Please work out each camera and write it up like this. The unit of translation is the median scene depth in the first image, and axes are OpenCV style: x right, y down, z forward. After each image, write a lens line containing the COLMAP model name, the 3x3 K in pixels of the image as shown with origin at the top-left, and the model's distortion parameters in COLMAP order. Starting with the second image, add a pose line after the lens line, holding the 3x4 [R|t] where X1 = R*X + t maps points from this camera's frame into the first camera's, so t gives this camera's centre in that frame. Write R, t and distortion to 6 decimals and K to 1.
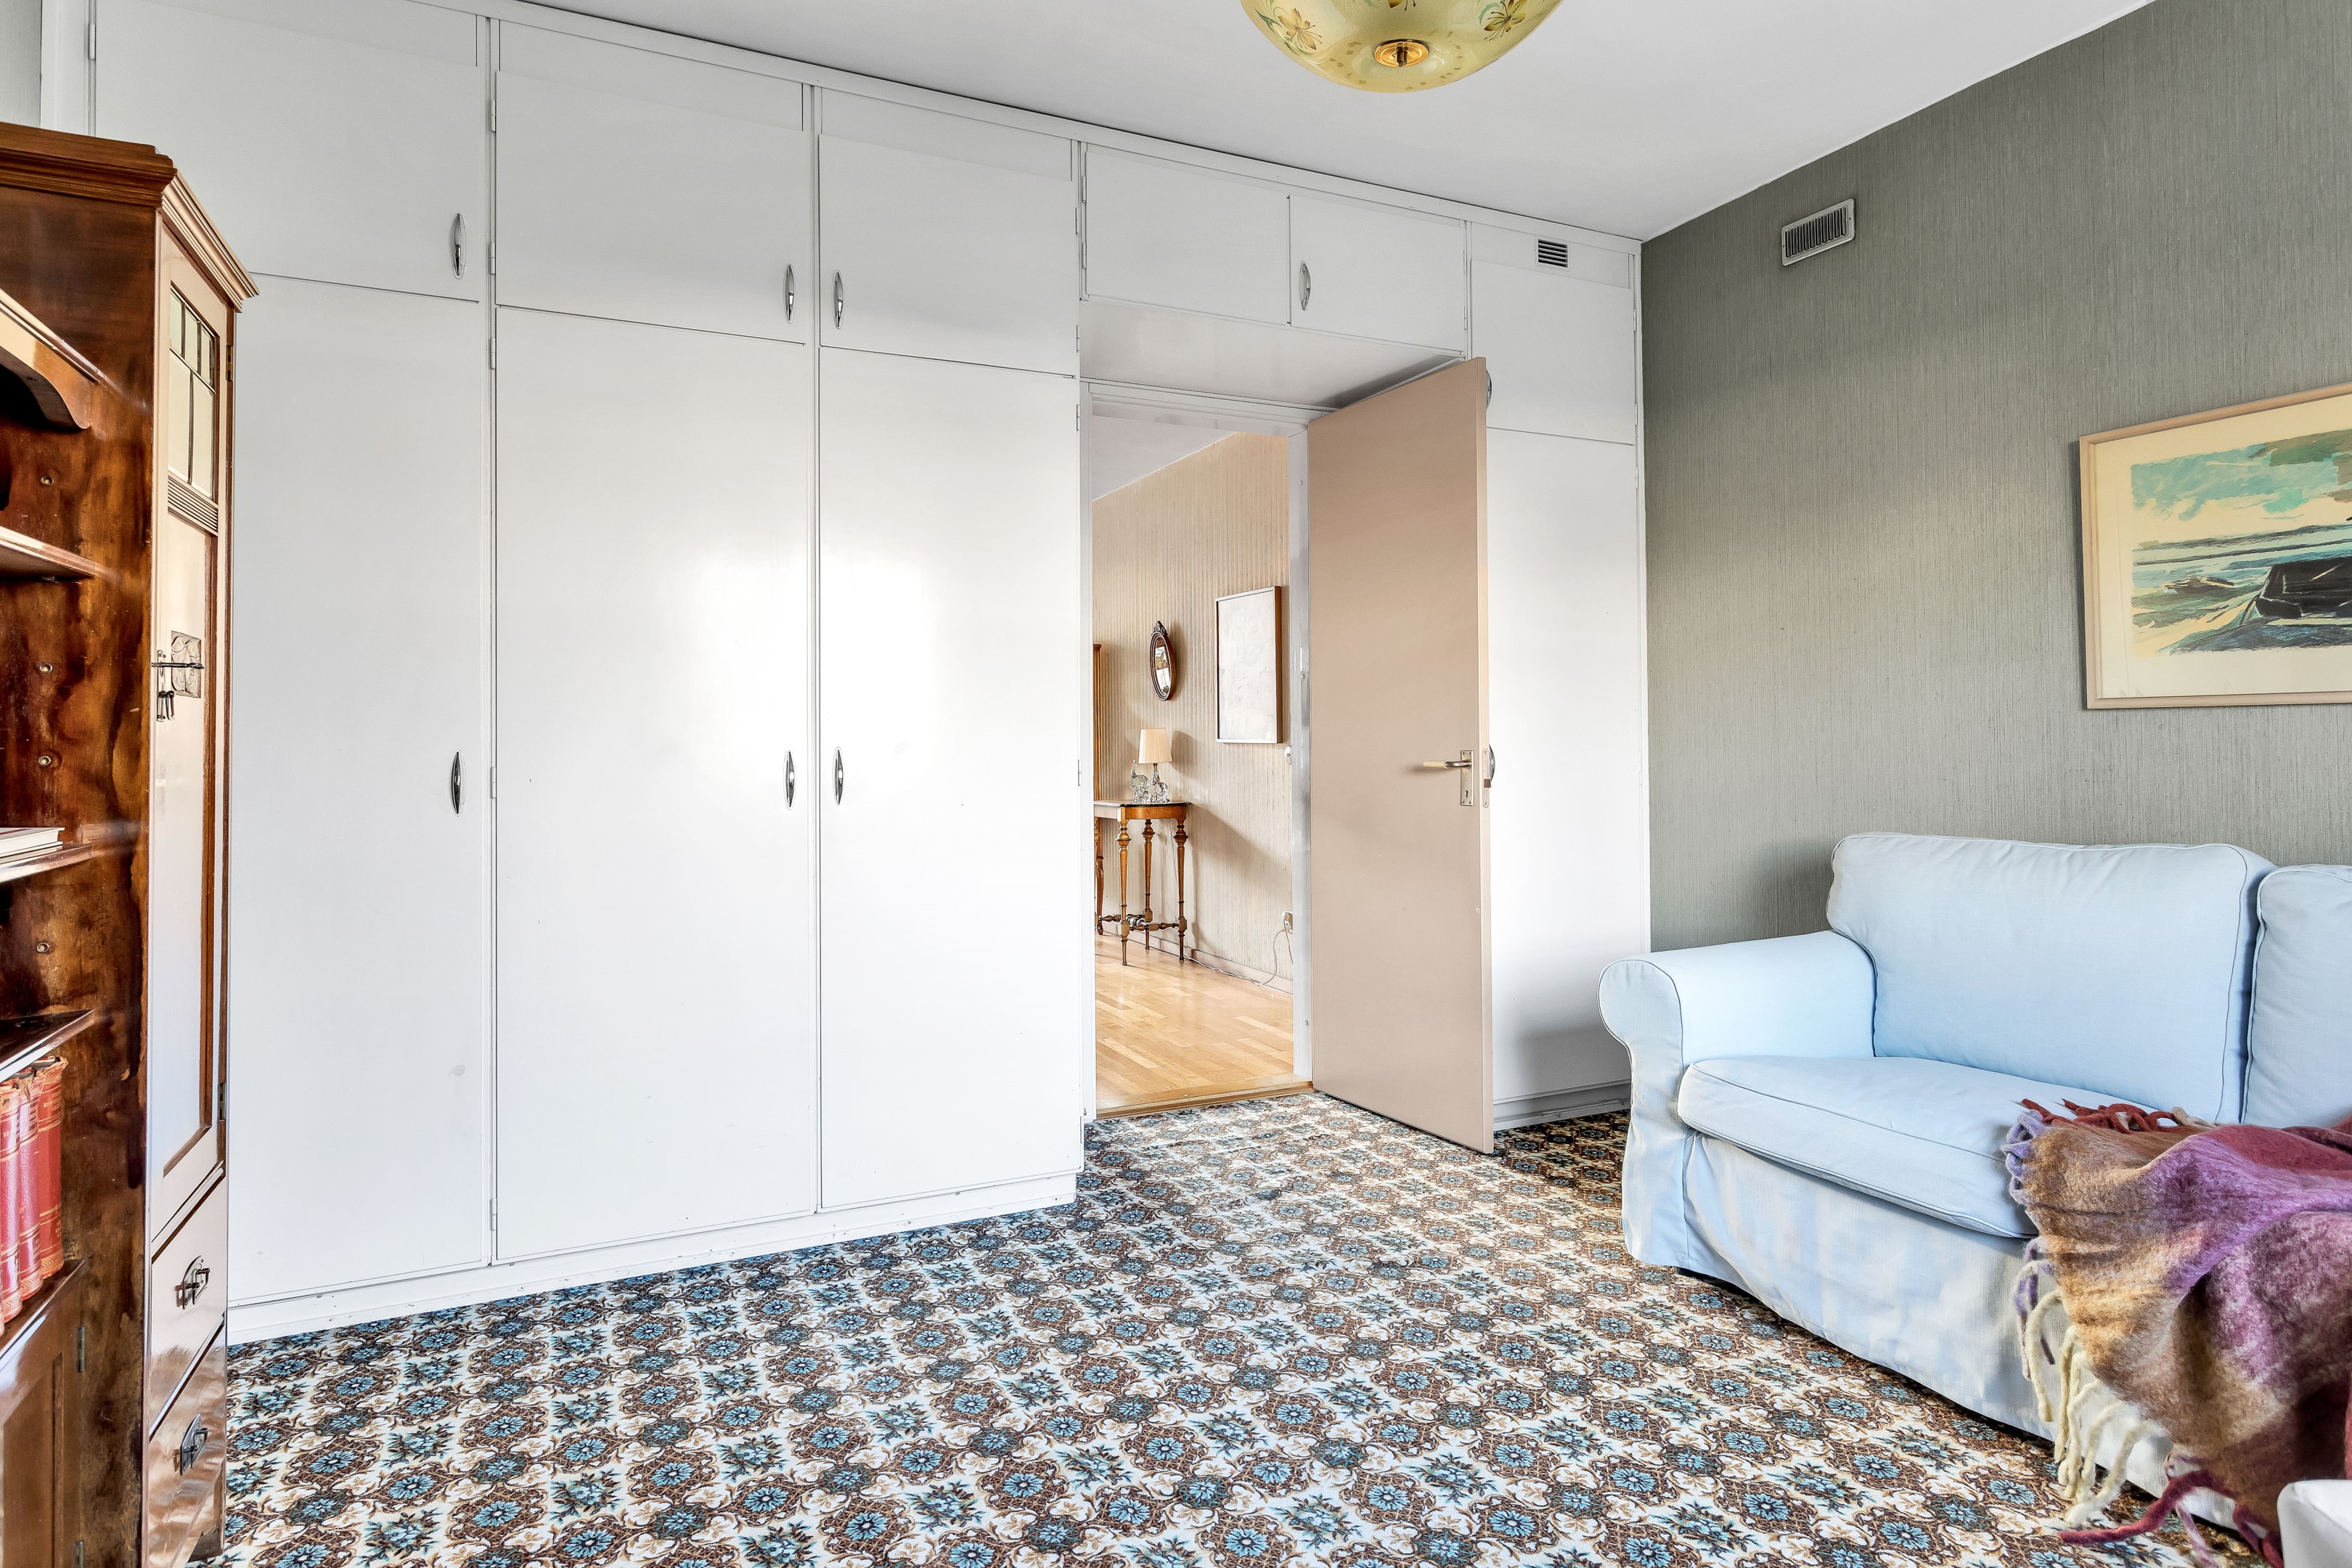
lens RADIAL K [[1333.0, 0, 1176.6], [0, 1333.0, 766.4], [0, 0, 1]] dist [-0.007008, 0.002551]
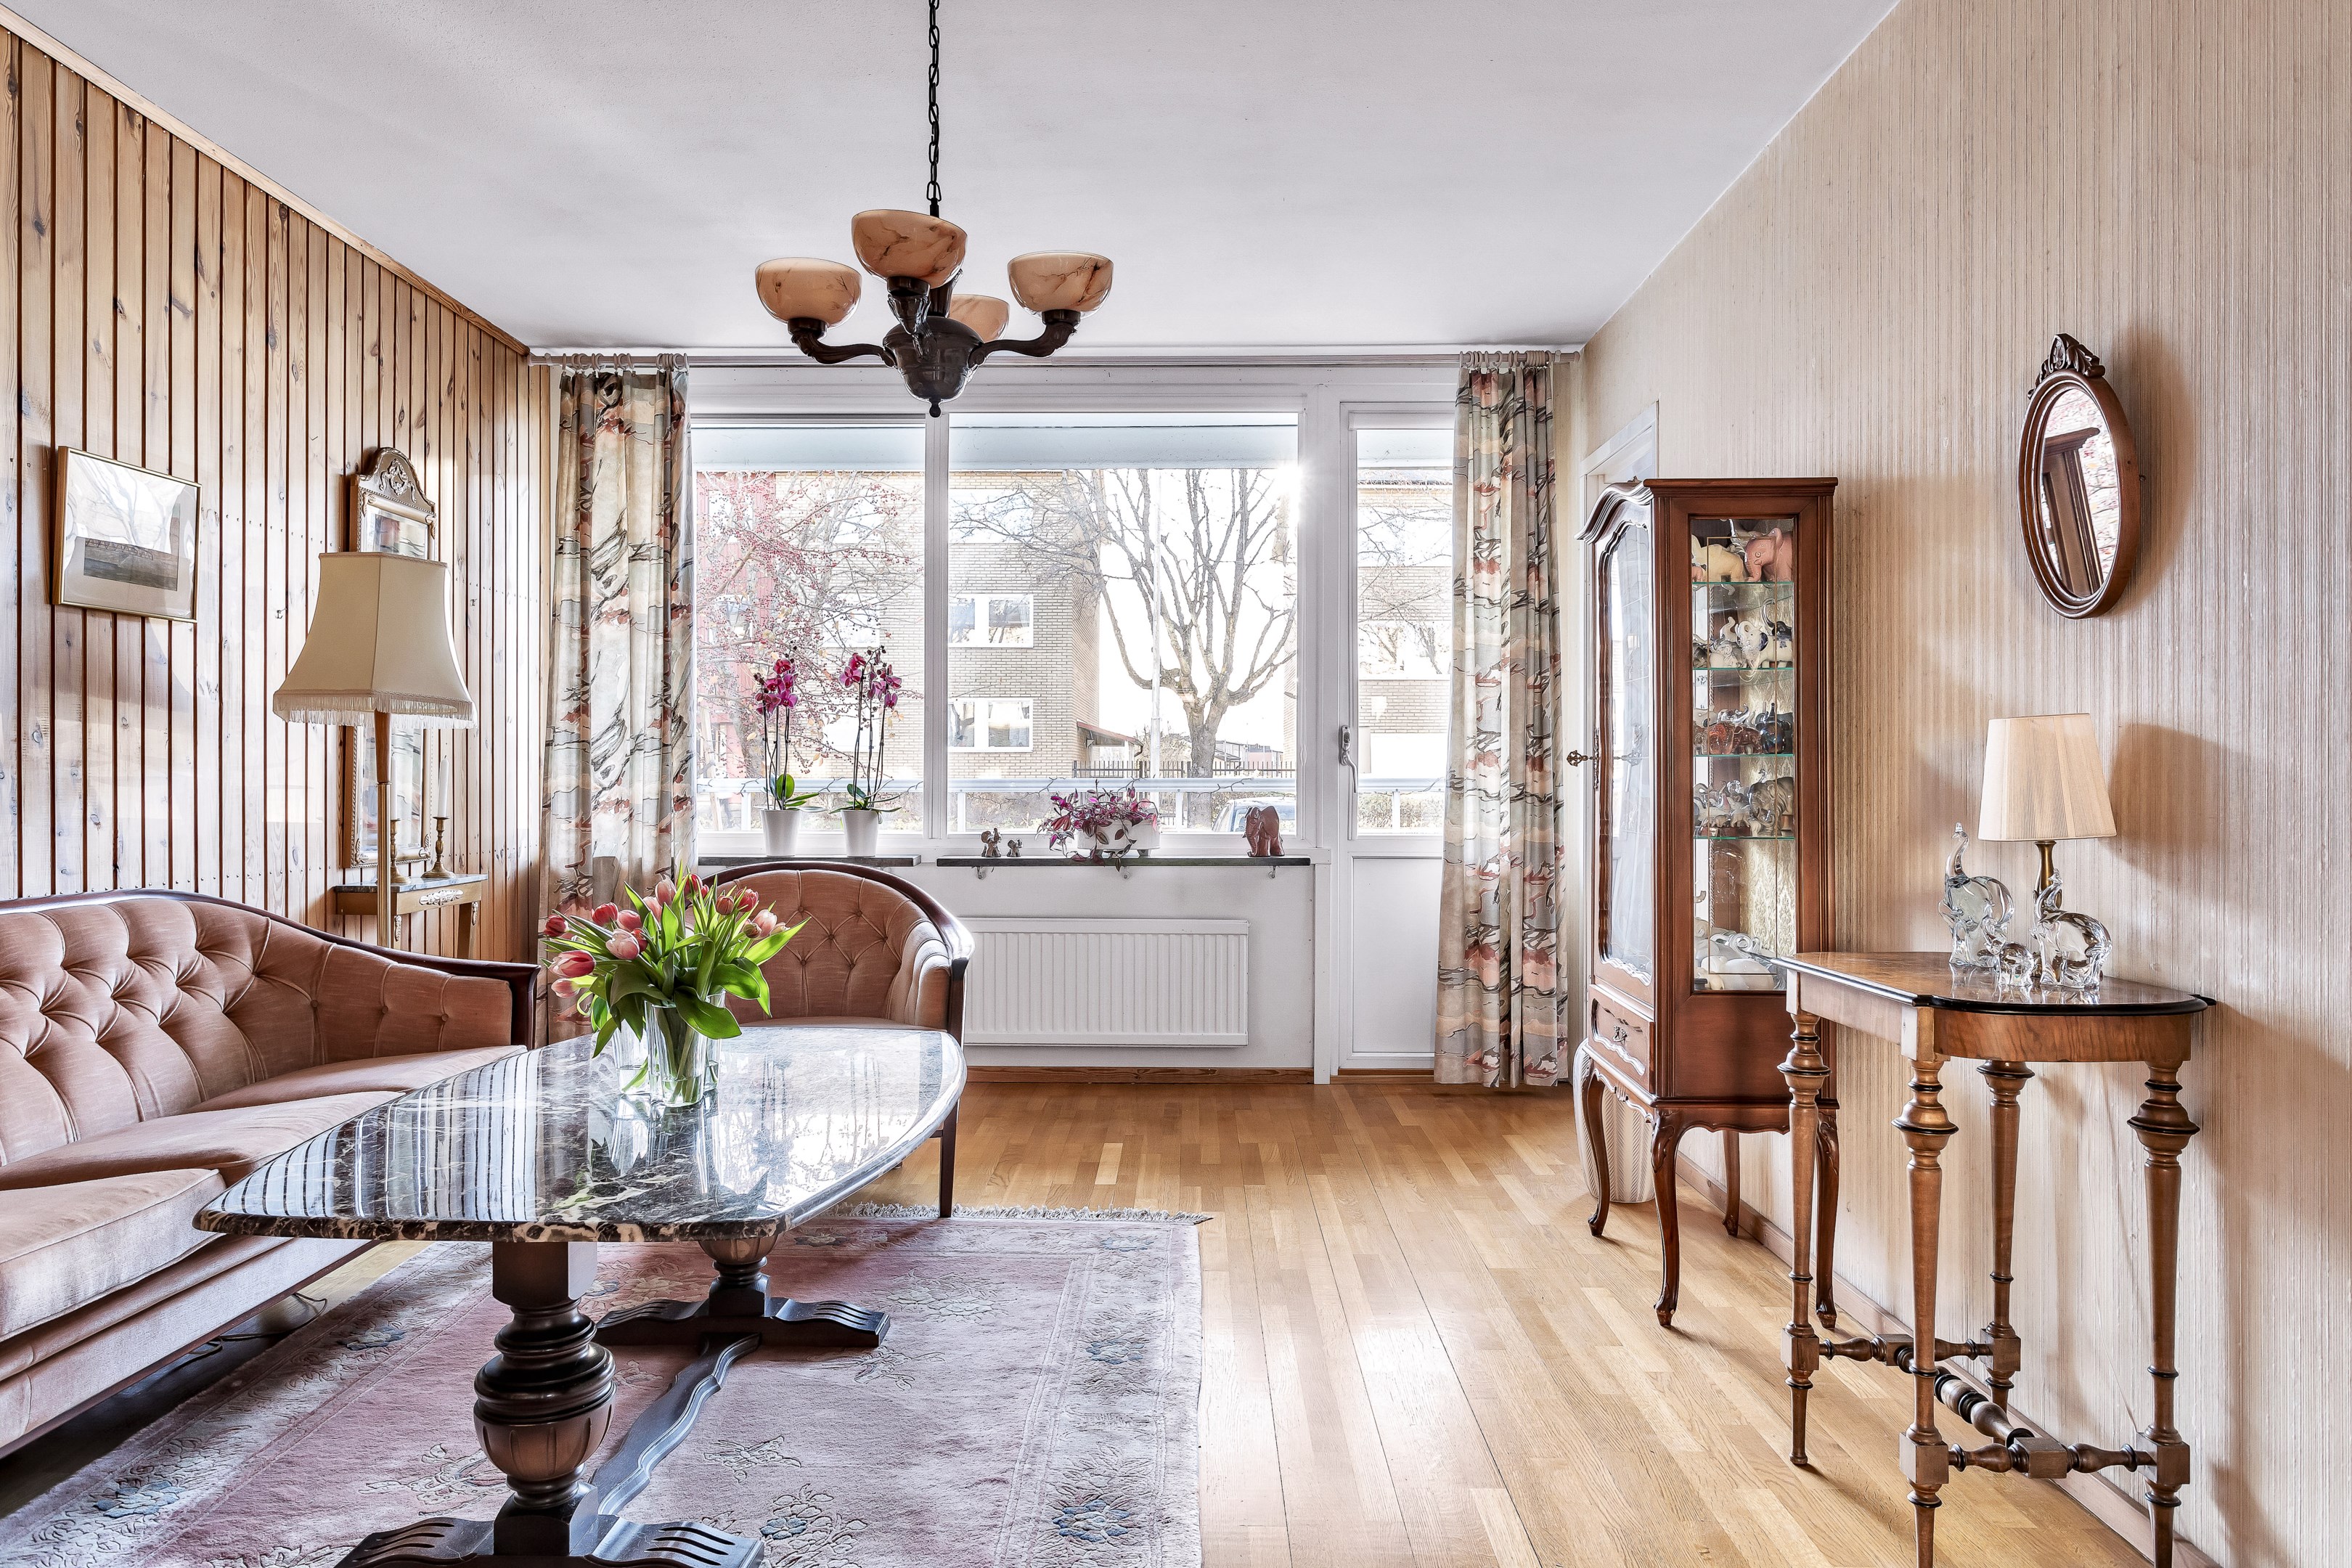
lens RADIAL K [[1539.9, 0, 1171.8], [0, 1539.9, 786.7], [0, 0, 1]] dist [-0.000004, 0.003717]
pose [[0.891369, 0.001110, -0.453276, -0.033032], [-0.005989, 0.999939, -0.009330, -0.009363], [0.453238, 0.011032, 0.891321, 0.640841]]
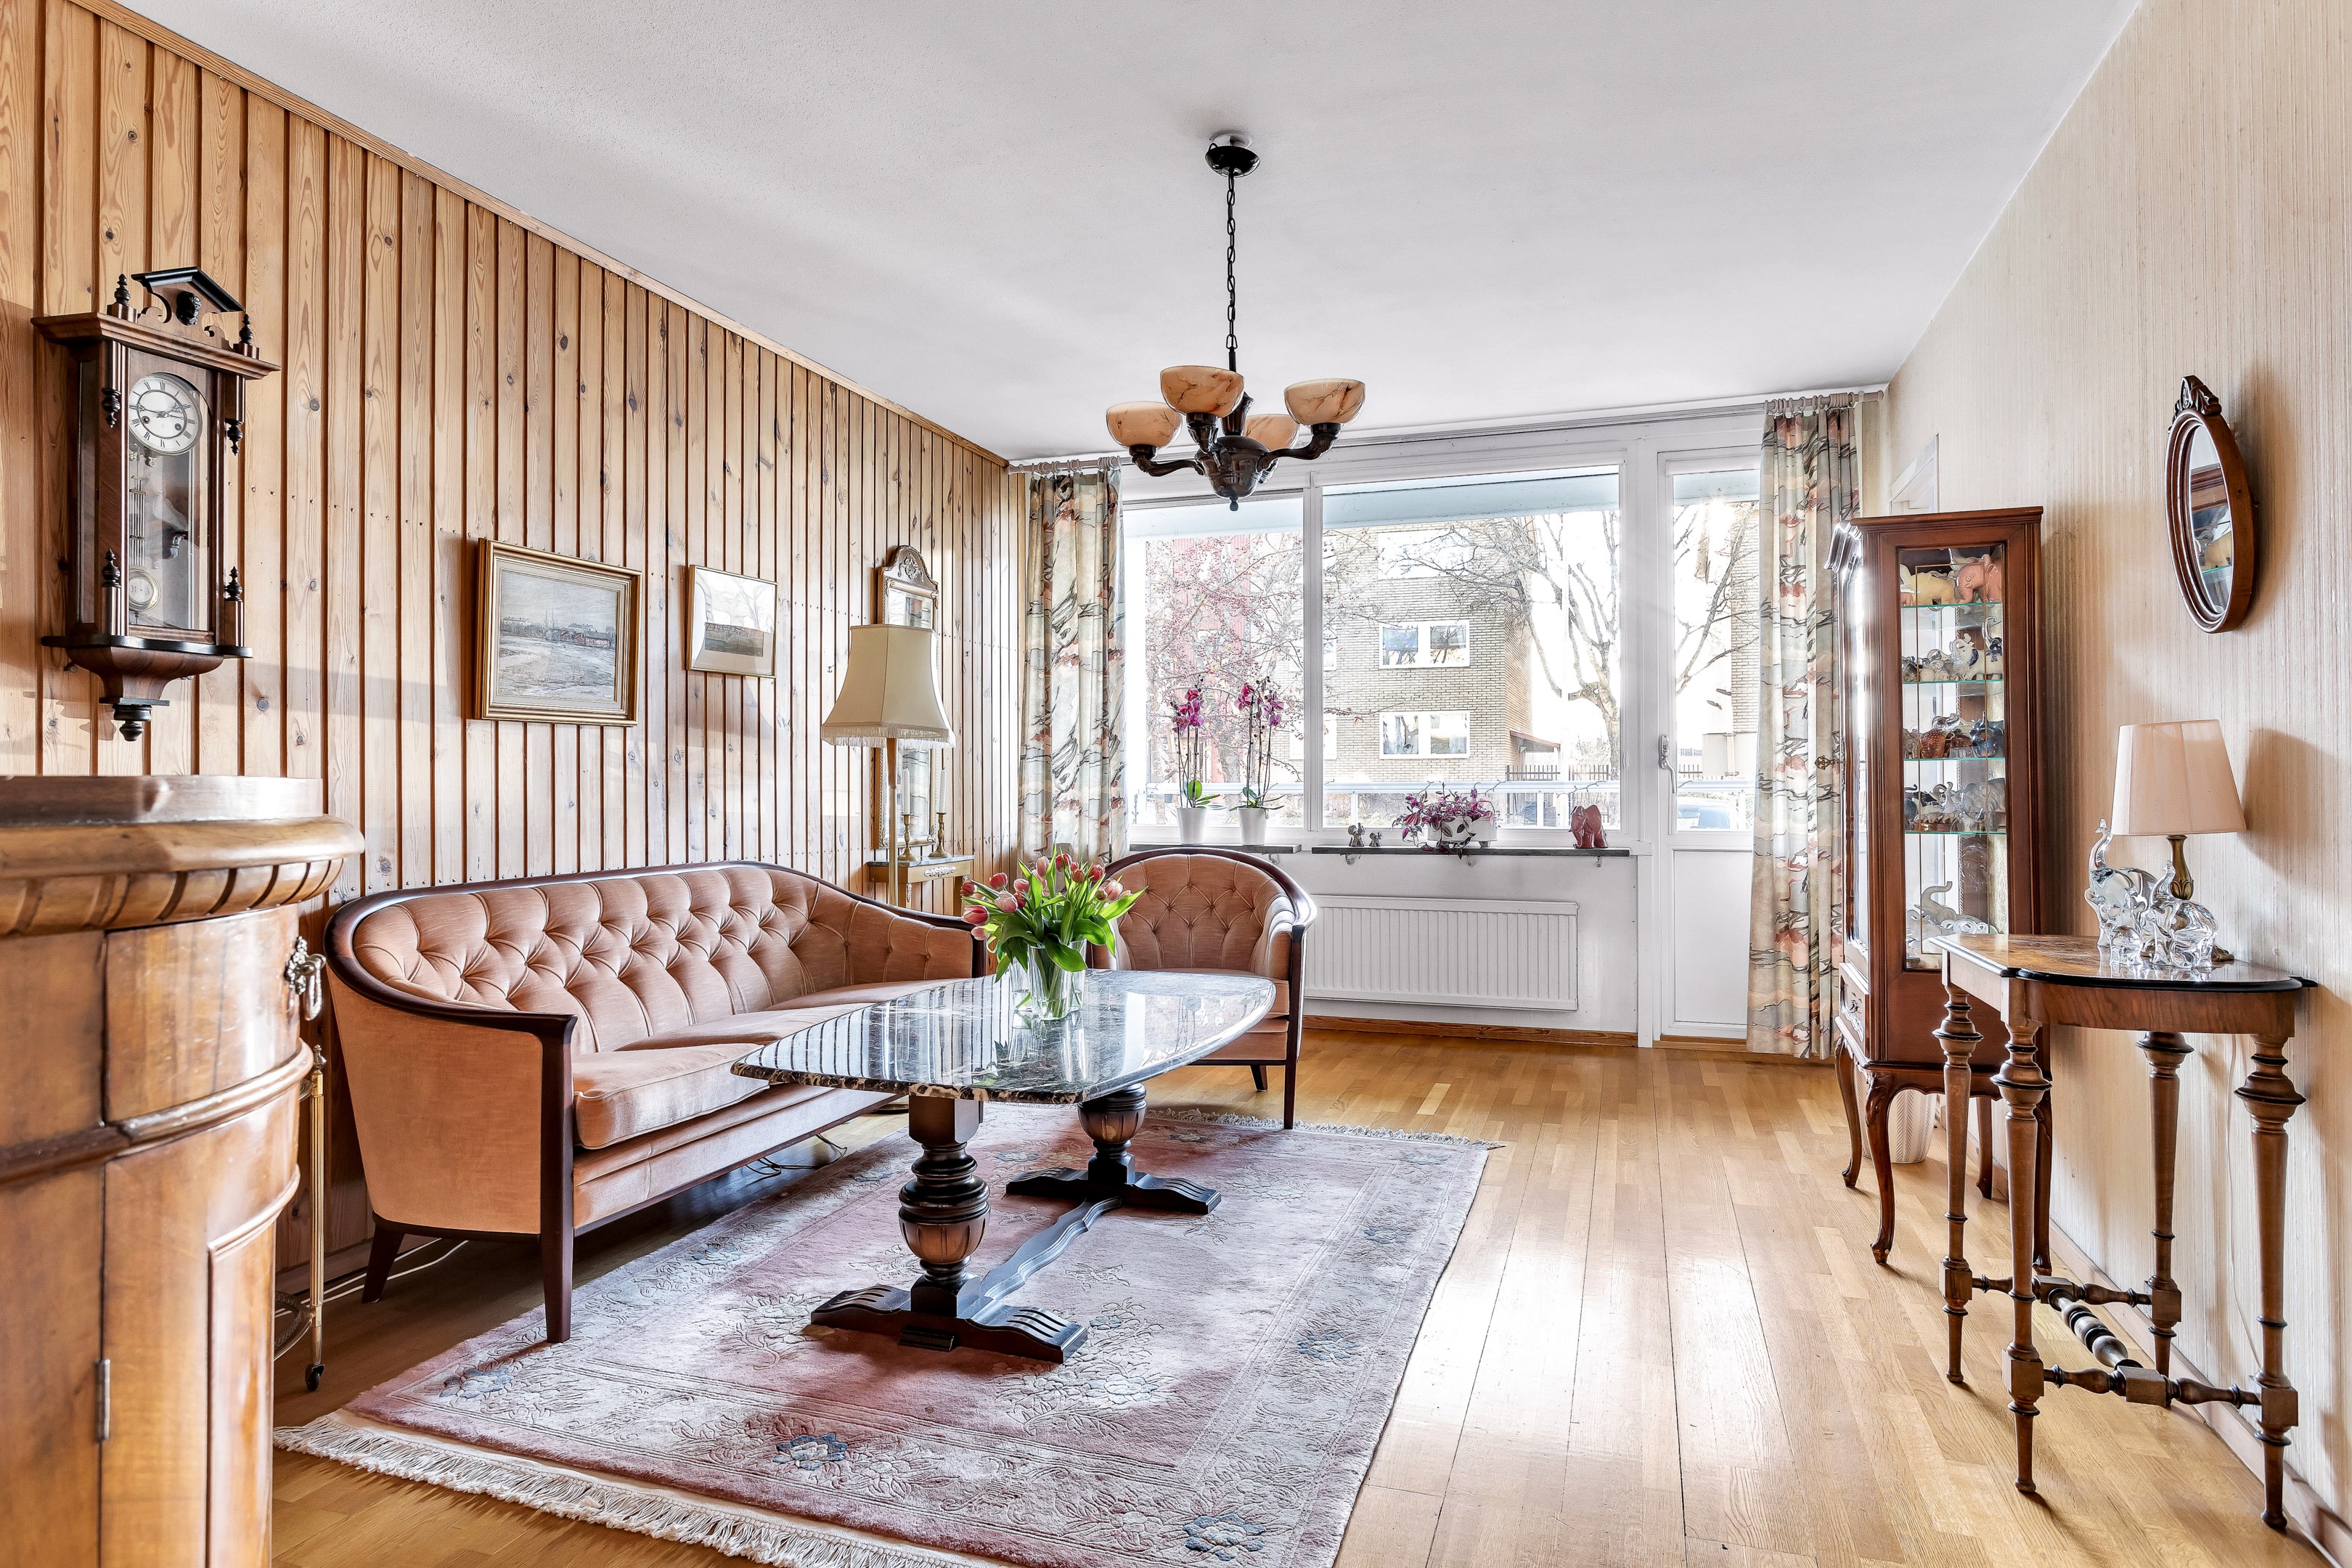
lens RADIAL K [[1333.0, 0, 1179.2], [0, 1333.0, 780.1], [0, 0, 1]] dist [-0.007008, 0.002551]
pose [[0.710067, -0.006061, -0.704108, 0.038134], [-0.005327, 0.999888, -0.013979, -0.009475], [0.704114, 0.013677, 0.709955, 0.630790]]
